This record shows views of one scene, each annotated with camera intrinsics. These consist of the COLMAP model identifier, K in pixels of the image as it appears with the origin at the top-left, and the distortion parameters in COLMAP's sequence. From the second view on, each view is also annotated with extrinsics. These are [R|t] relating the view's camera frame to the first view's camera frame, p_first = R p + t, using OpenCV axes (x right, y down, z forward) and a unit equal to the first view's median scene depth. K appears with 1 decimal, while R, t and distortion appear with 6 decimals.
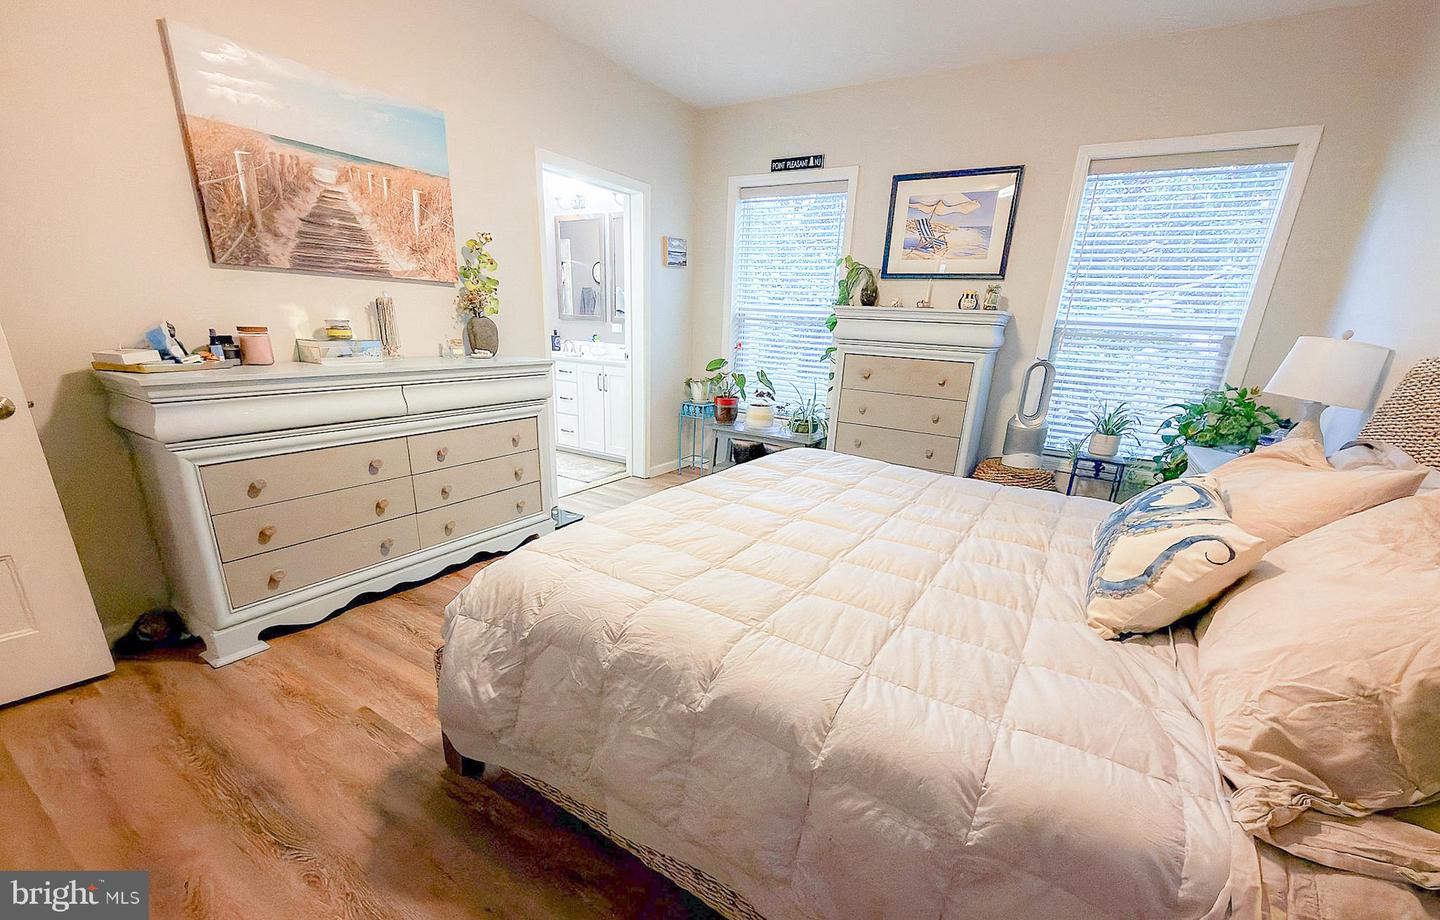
lens RADIAL K [[587.5, 0, 722.4], [0, 587.5, 511.1], [0, 0, 1]] dist [-0.000886, 0.000121]
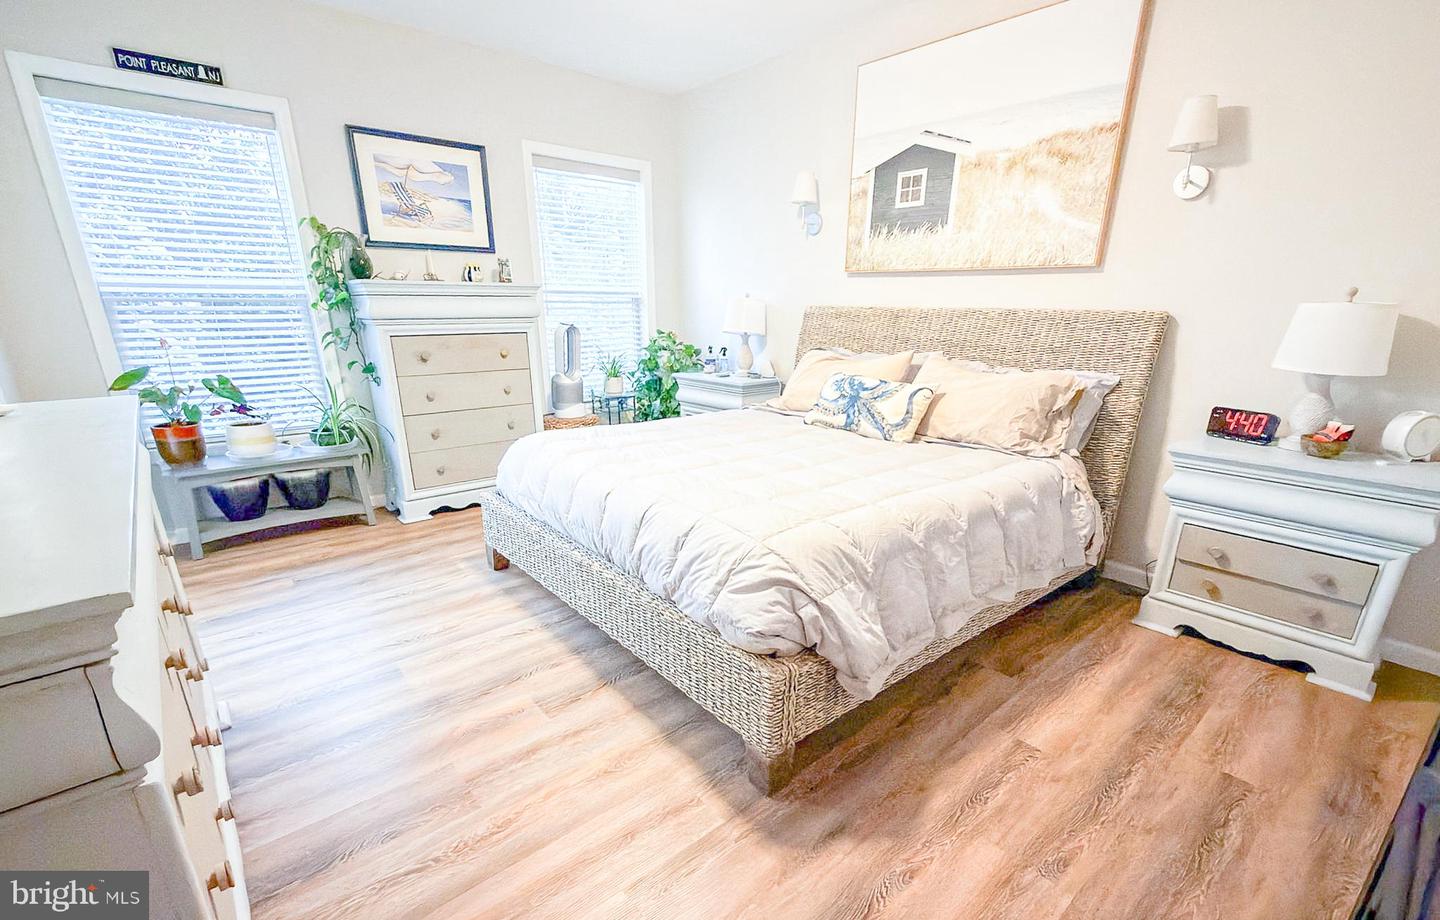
lens RADIAL K [[630.8, 0, 722.5], [0, 630.8, 516.0], [0, 0, 1]] dist [-0.001163, -0.000542]
pose [[0.292197, -0.349357, 0.890264, -1.517429], [0.307307, 0.915821, 0.258523, -0.321609], [-0.905640, 0.198045, 0.374960, 0.742280]]
